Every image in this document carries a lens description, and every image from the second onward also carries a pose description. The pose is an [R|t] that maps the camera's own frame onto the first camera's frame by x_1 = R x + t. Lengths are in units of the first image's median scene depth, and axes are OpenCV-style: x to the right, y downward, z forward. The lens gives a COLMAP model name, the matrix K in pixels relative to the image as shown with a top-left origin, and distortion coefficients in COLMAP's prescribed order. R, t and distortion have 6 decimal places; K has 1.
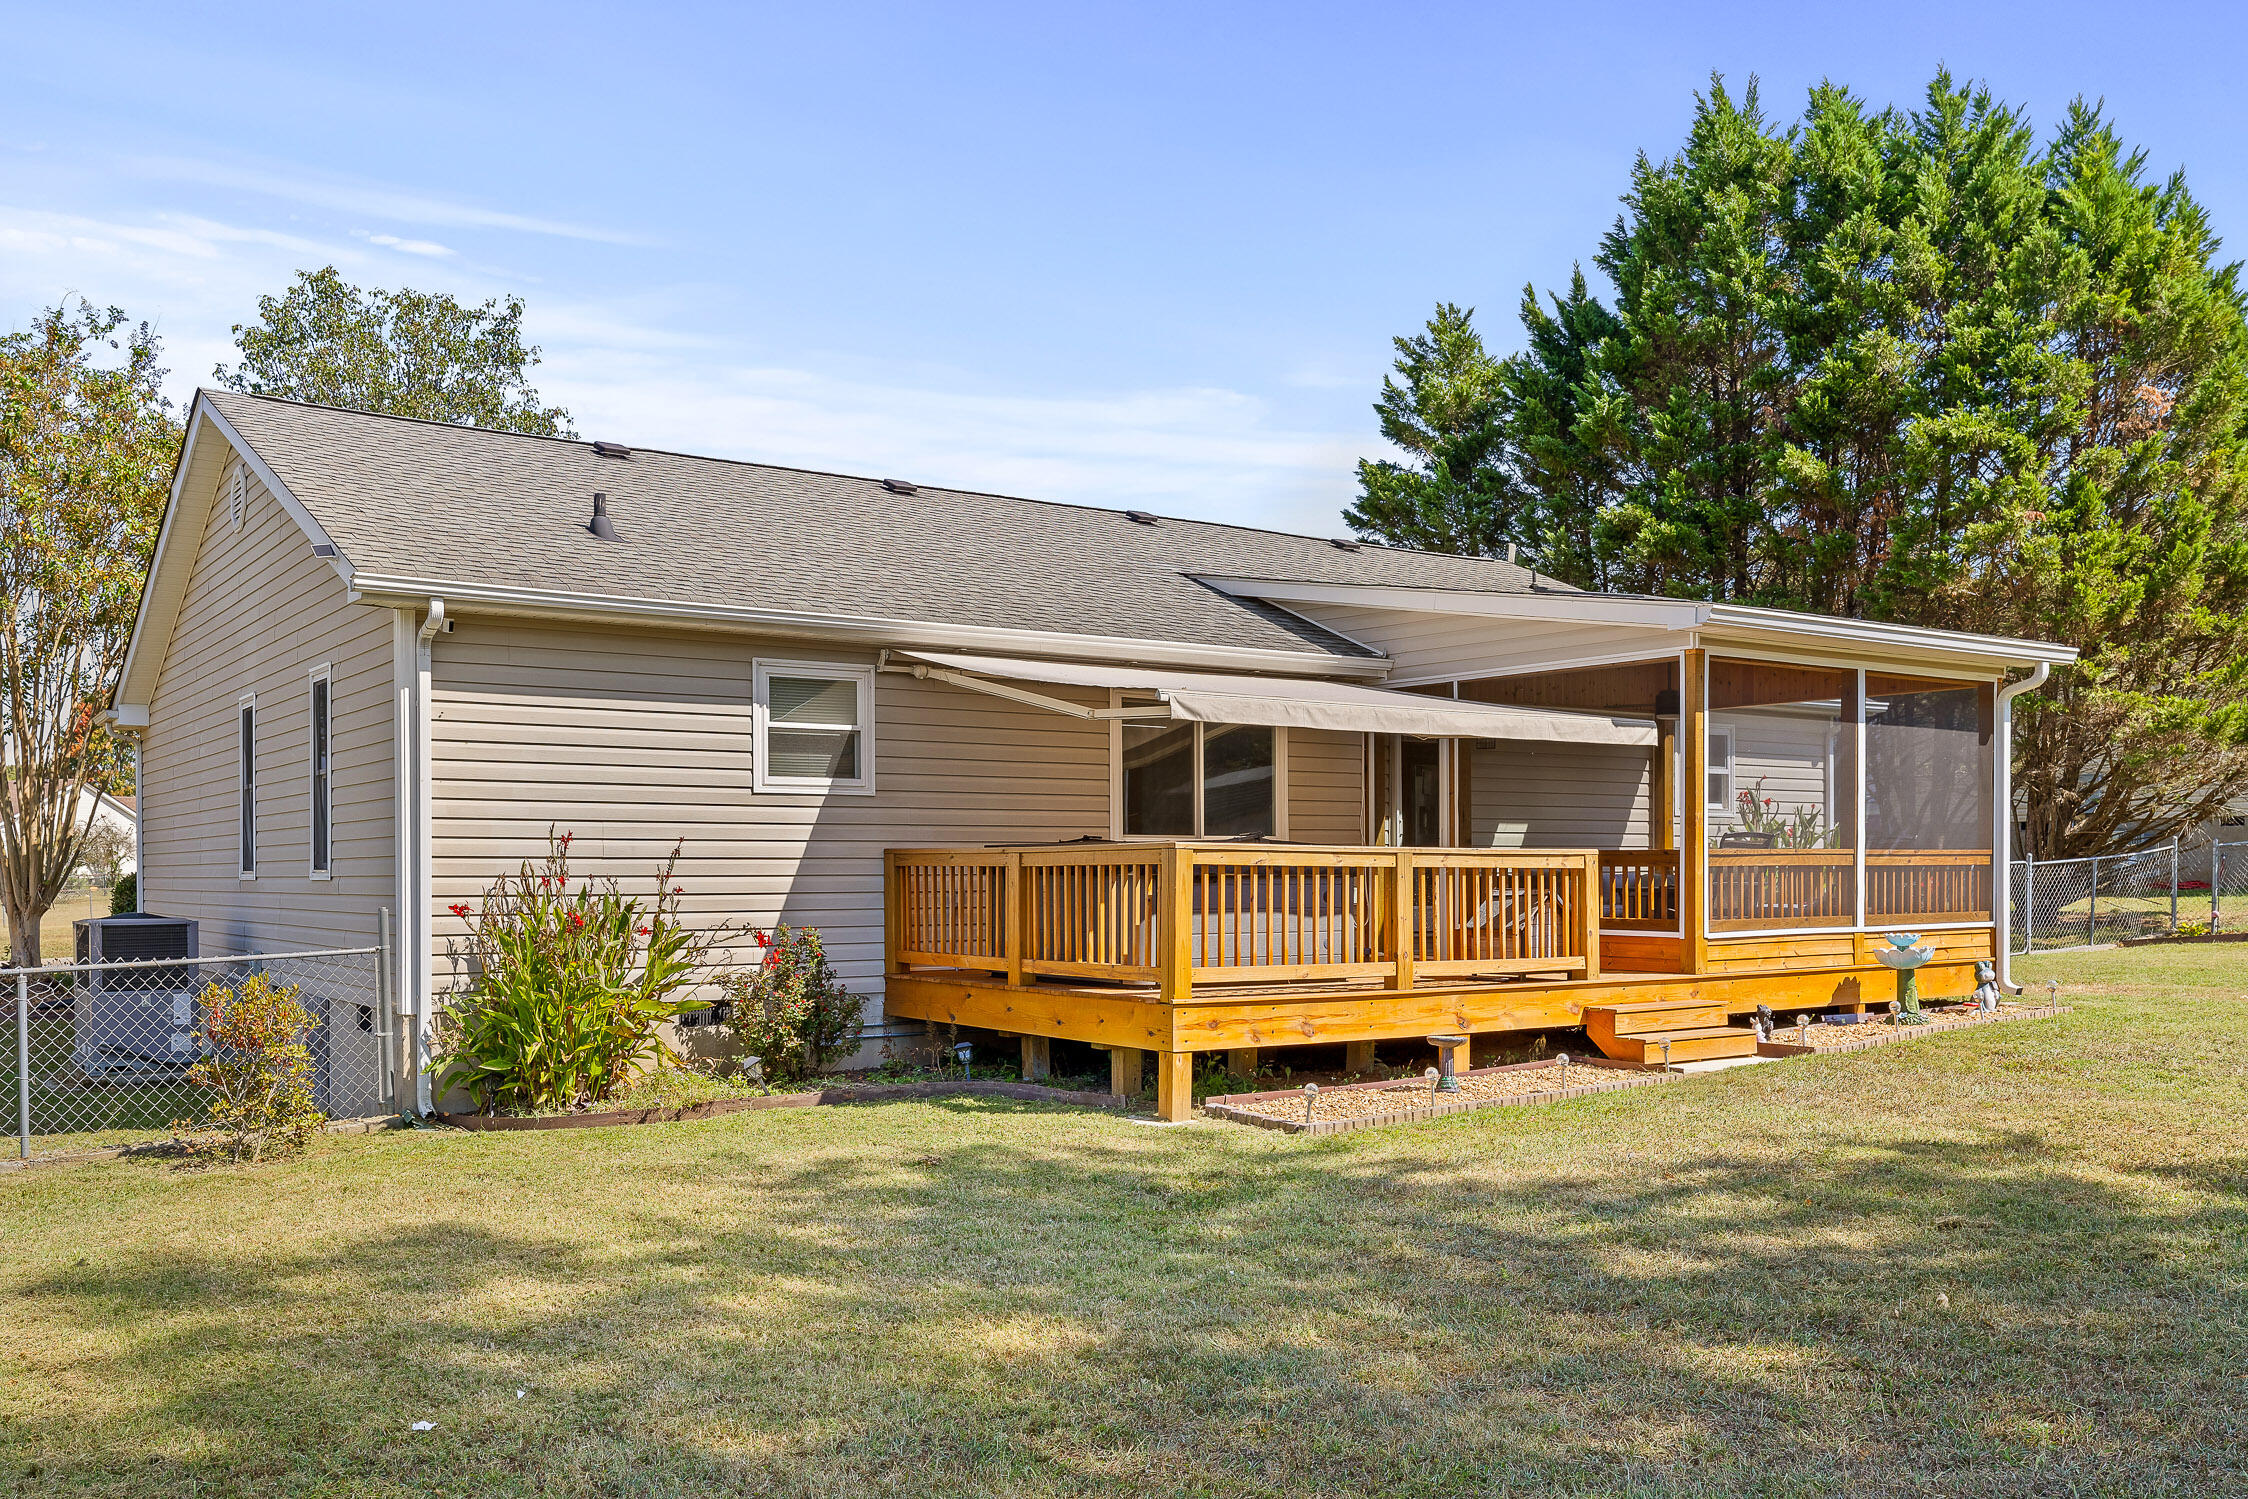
lens RADIAL K [[1882.5, 0, 1135.5], [0, 1882.5, 878.3], [0, 0, 1]] dist [0.001219, -0.002356]
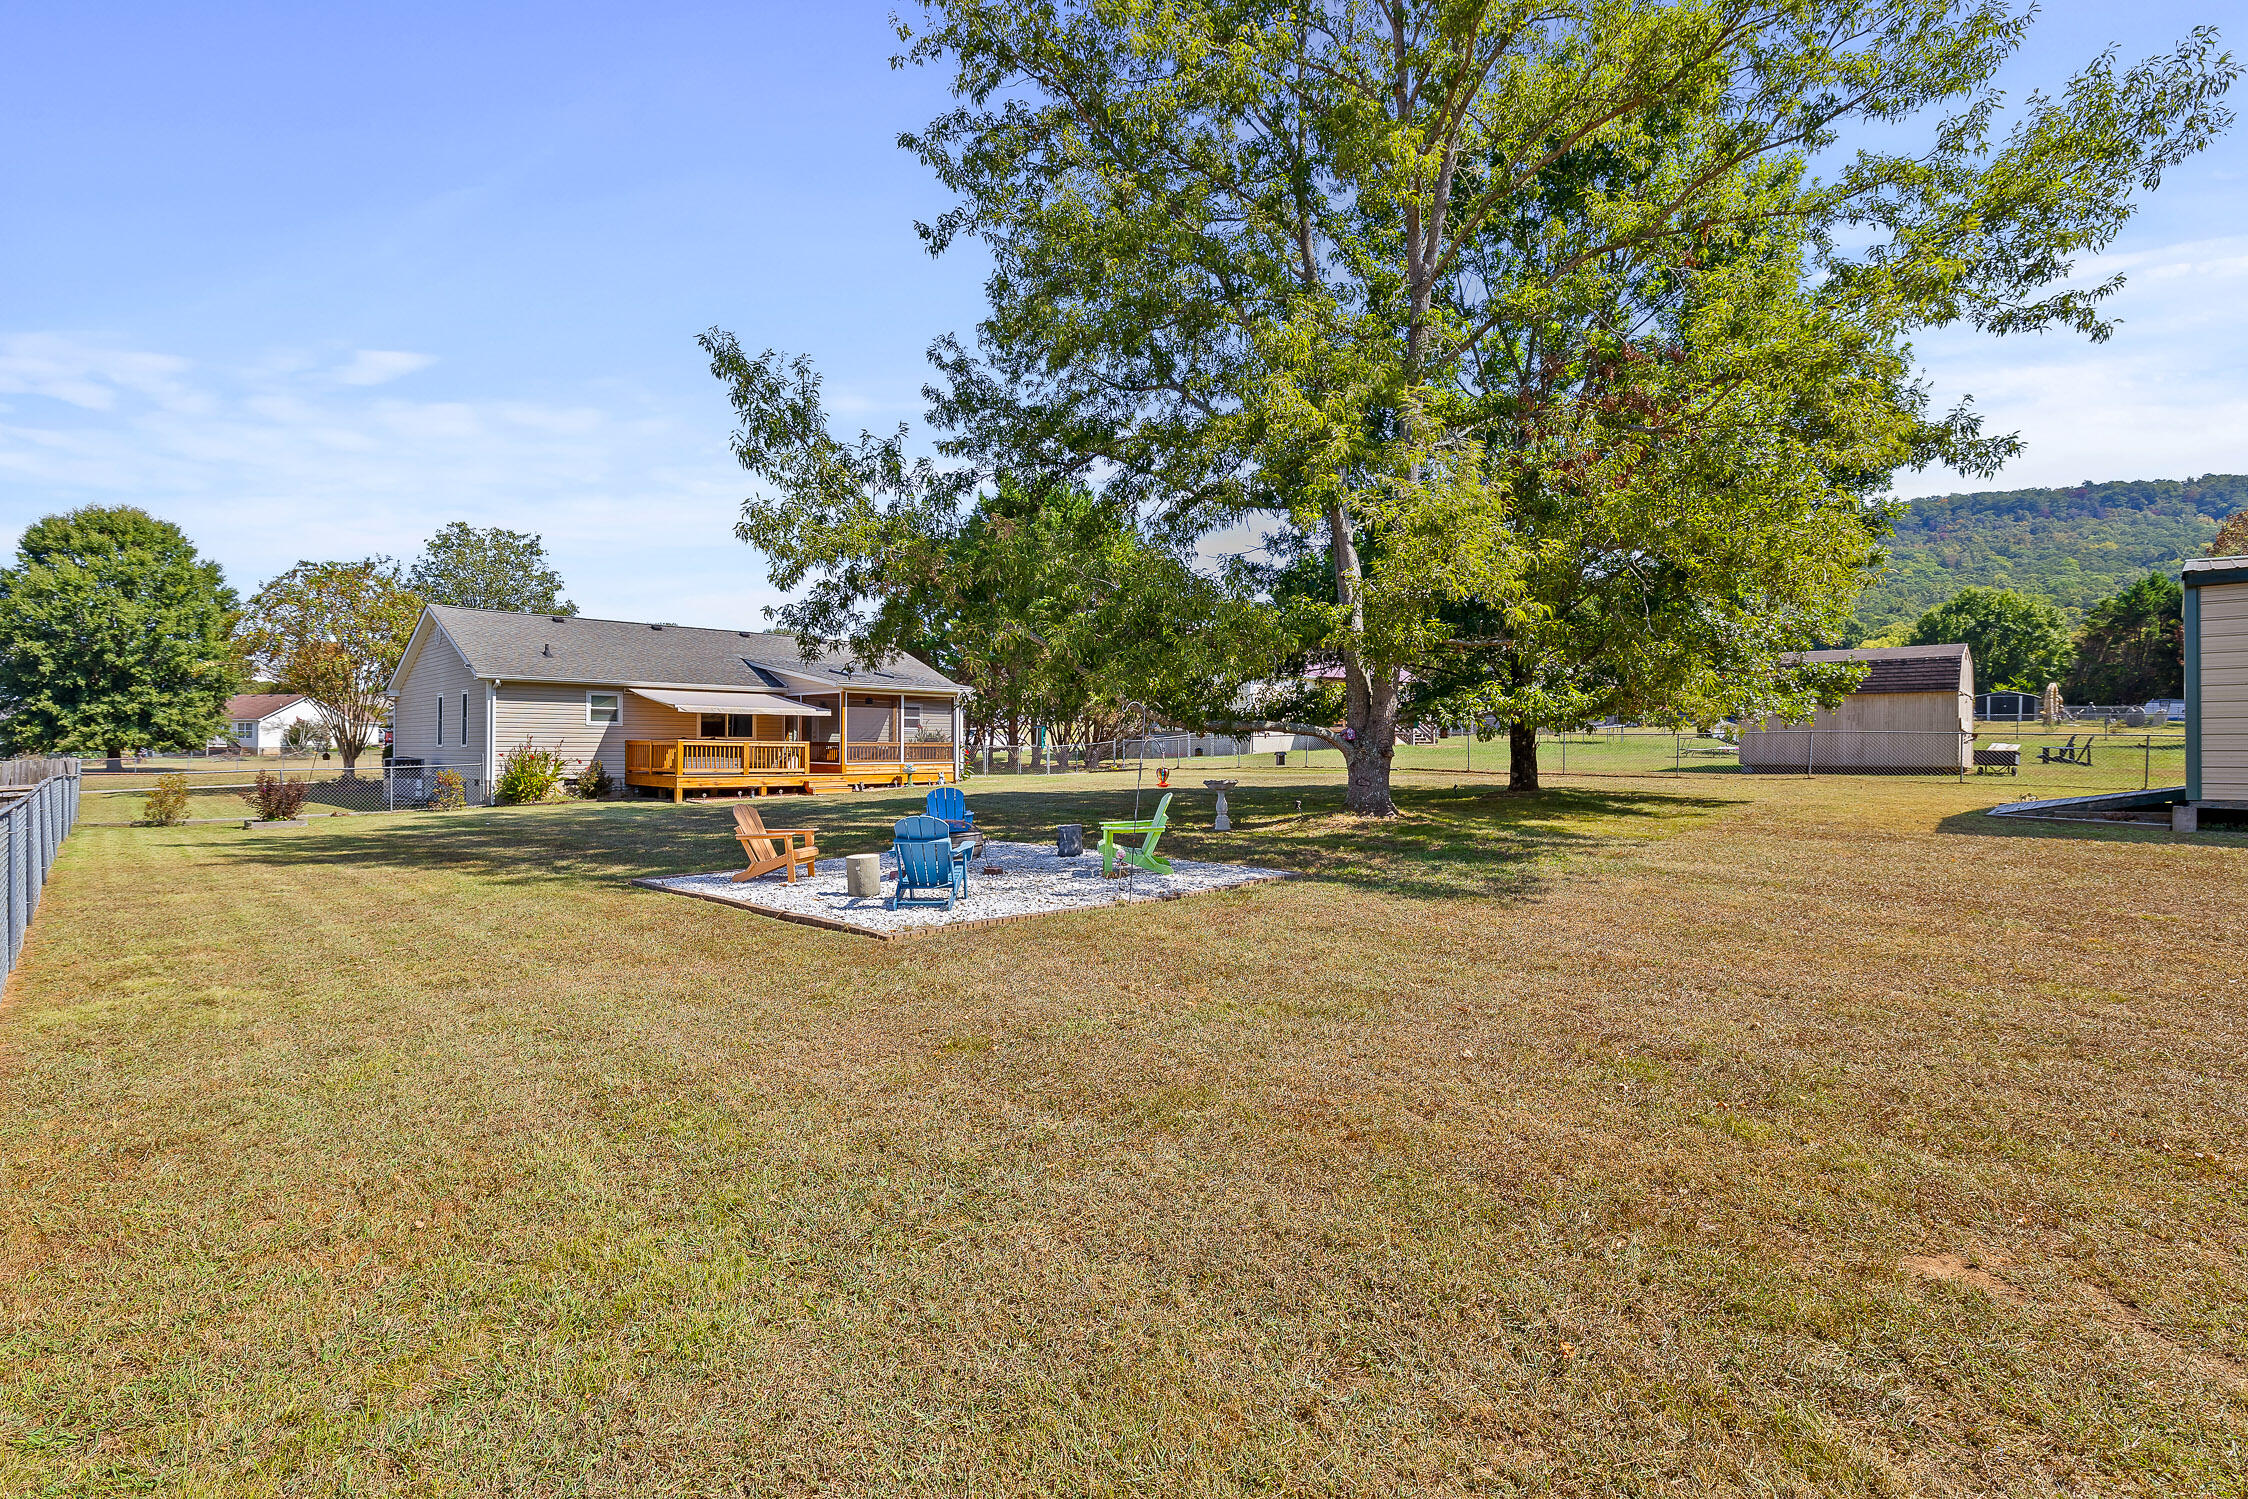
lens RADIAL K [[1050.9, 0, 1121.1], [0, 1050.9, 715.5], [0, 0, 1]] dist [-0.007931, 0.002383]
pose [[0.984973, 0.012532, 0.172255, 0.457013], [-0.006495, 0.999346, -0.035566, 0.003170], [-0.172588, 0.033913, 0.984410, -1.181581]]
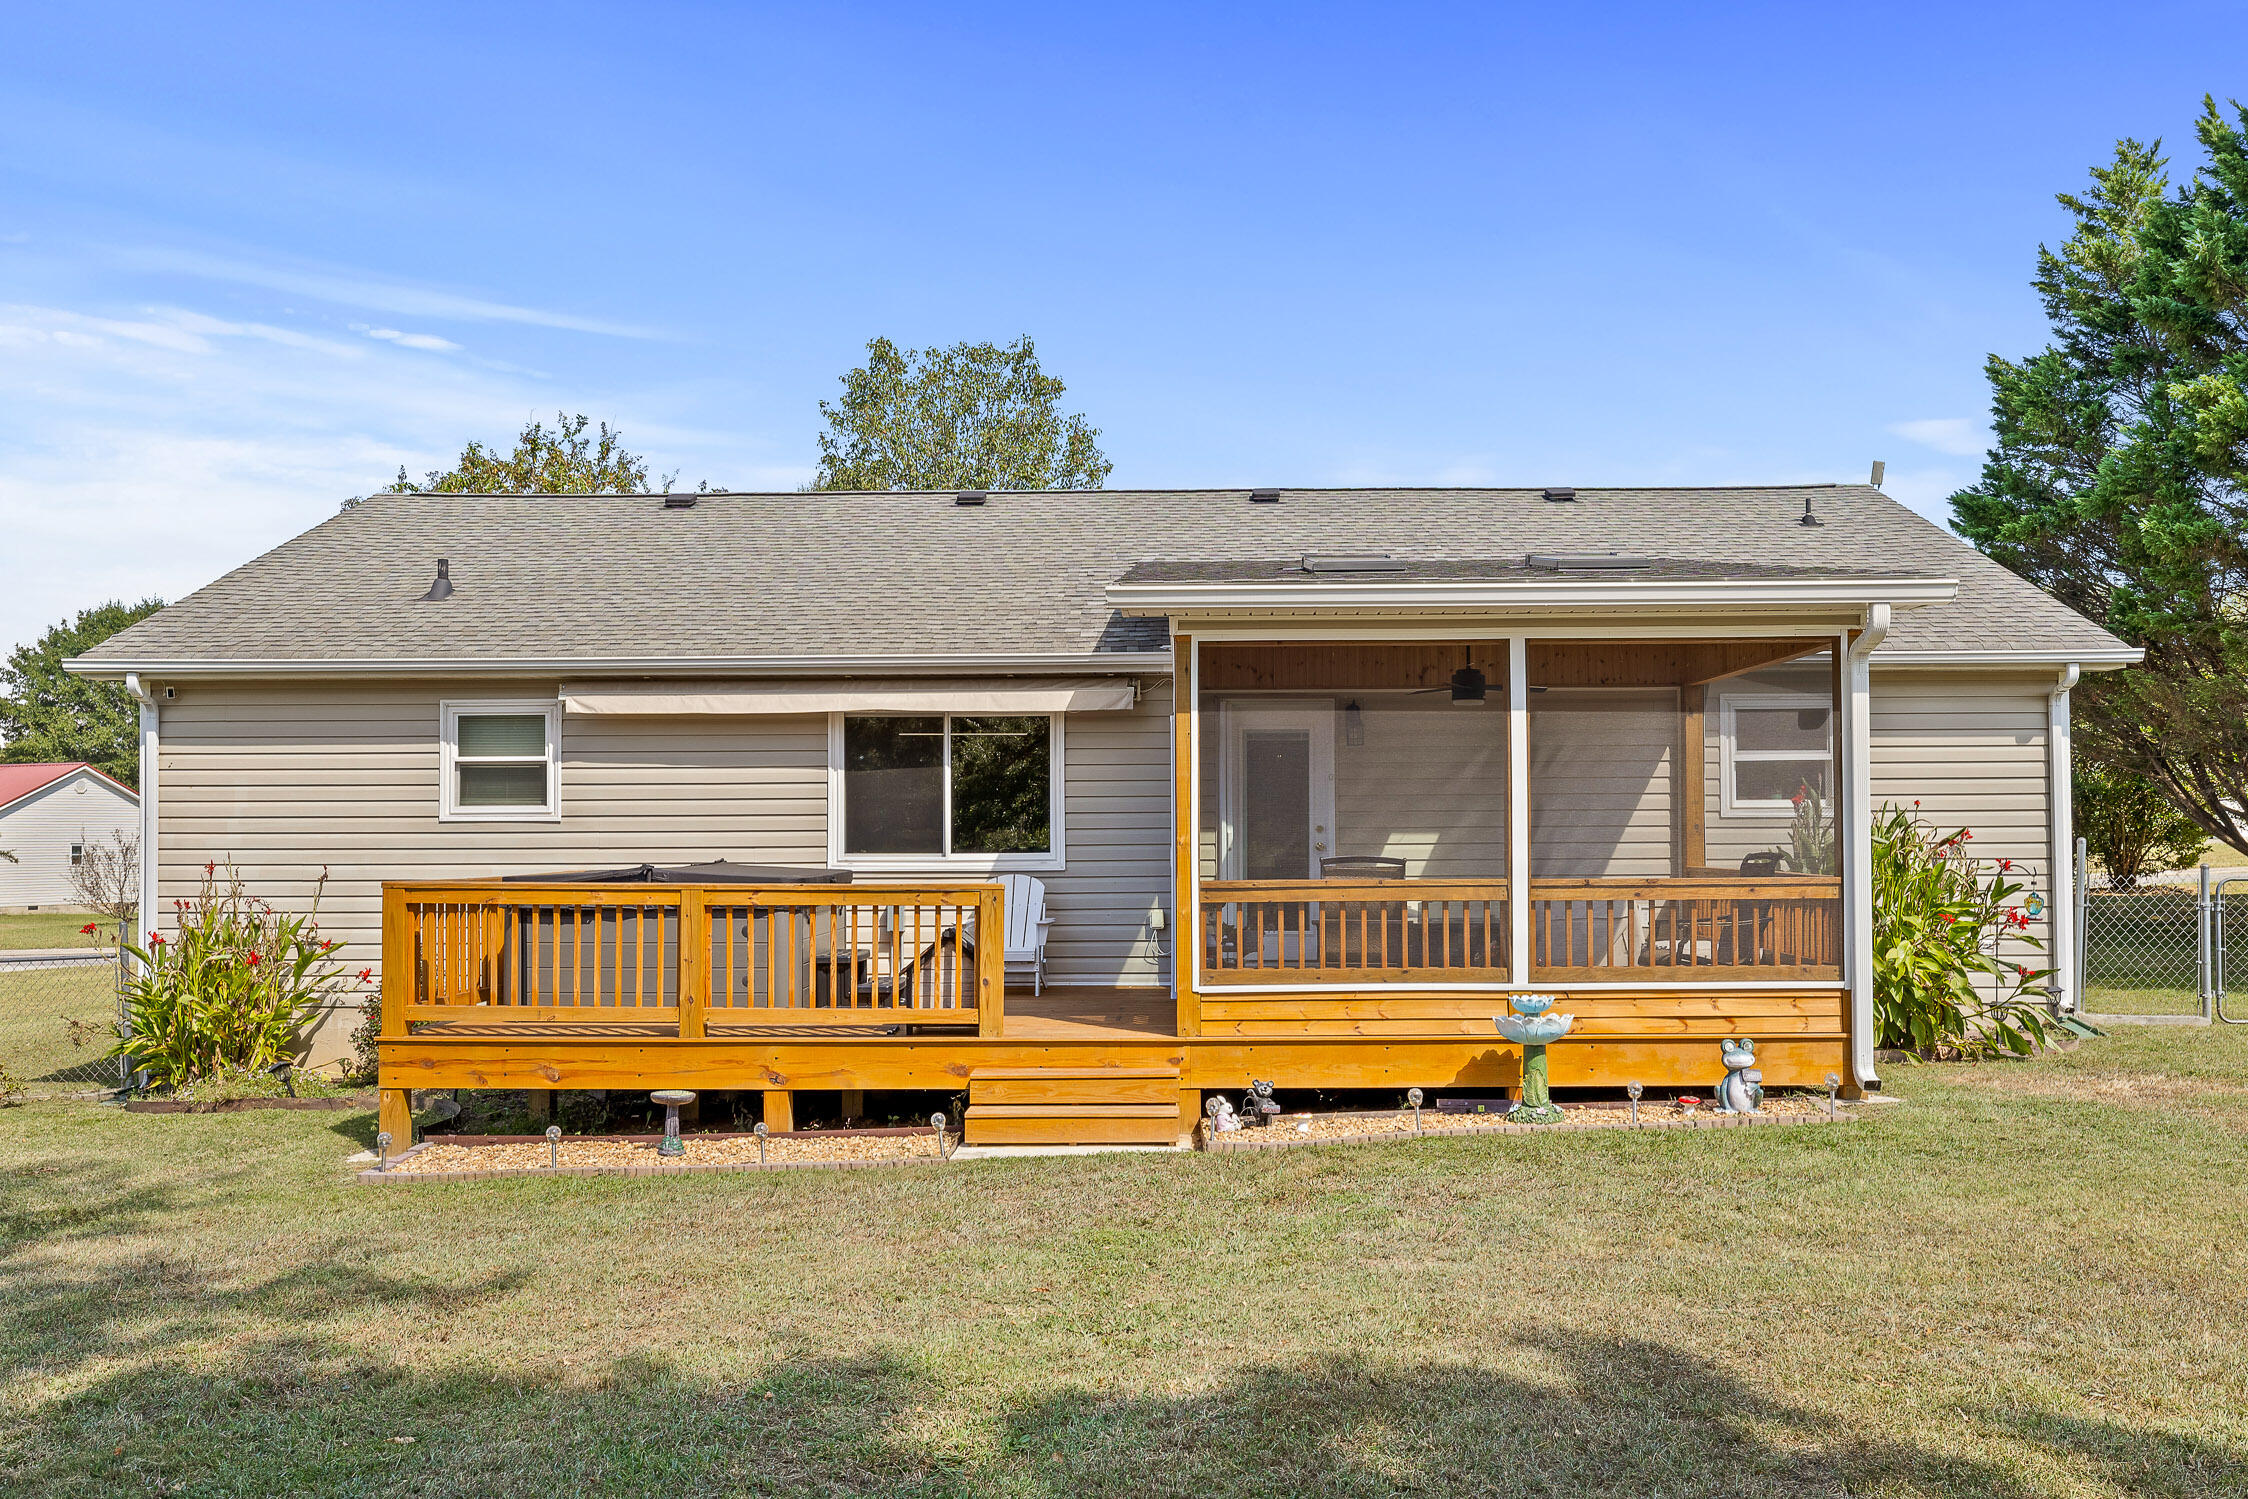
lens RADIAL K [[1882.5, 0, 1155.0], [0, 1882.5, 792.5], [0, 0, 1]] dist [0.001219, -0.002356]
pose [[0.806234, -0.013707, -0.591438, 0.715289], [-0.000594, 0.999712, -0.023979, -0.032027], [0.591596, 0.019684, 0.805994, 0.314882]]
